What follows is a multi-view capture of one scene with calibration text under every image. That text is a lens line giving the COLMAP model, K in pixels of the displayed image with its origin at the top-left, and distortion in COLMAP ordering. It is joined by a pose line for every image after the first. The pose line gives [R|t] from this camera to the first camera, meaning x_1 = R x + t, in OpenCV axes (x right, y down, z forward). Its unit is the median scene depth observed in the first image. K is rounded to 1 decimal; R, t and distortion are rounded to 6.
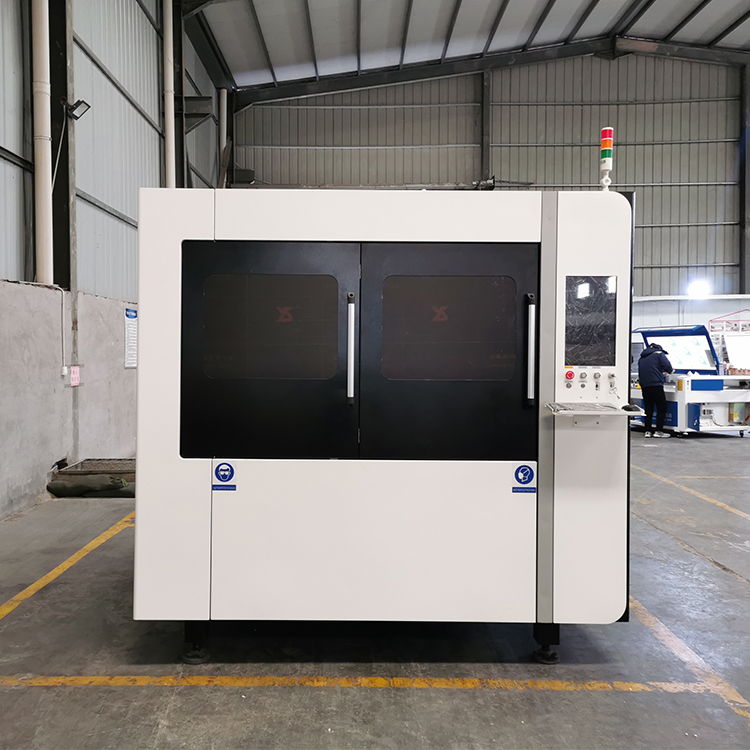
lens RADIAL K [[810.5, 0, 341.8], [0, 810.5, 365.5], [0, 0, 1]] dist [0.046894, 0.000000]
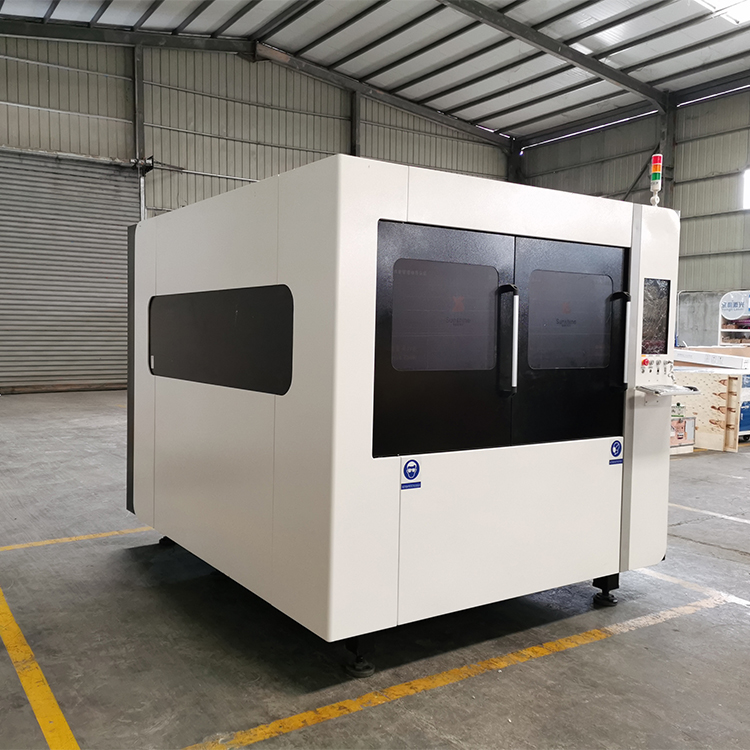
lens RADIAL K [[777.3, 0, 346.8], [0, 777.3, 382.0], [0, 0, 1]] dist [0.040364, 0.000000]
pose [[0.830239, -0.027292, 0.556739, -0.656083], [0.000731, 0.998853, 0.047875, -0.012912], [-0.557407, -0.039341, 0.829307, 0.271538]]
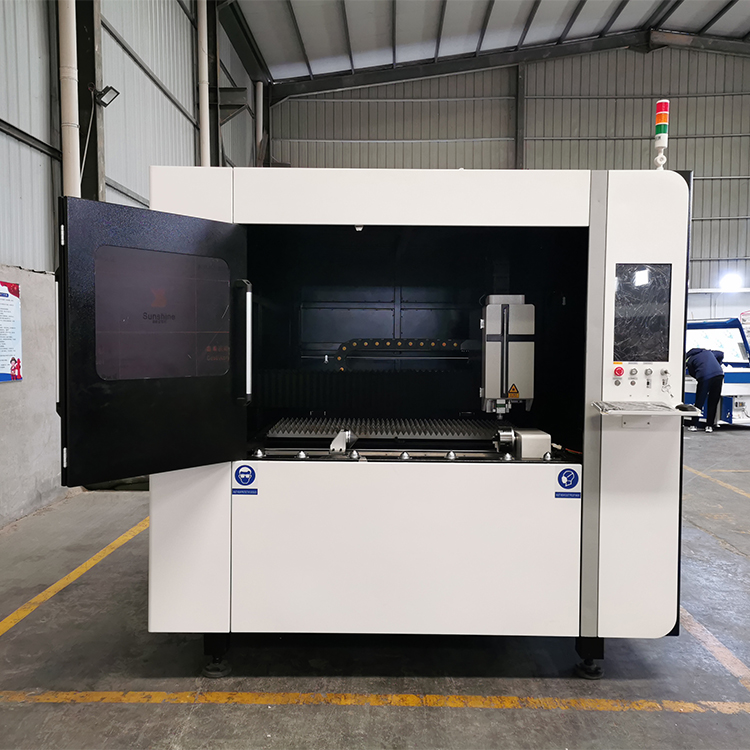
lens RADIAL K [[777.3, 0, 375.1], [0, 777.3, 380.1], [0, 0, 1]] dist [0.040364, 0.000000]
pose [[0.999992, 0.002103, -0.003346, 0.006423], [-0.002000, 0.999537, 0.030371, -0.004232], [0.003409, -0.030364, 0.999533, 0.105353]]
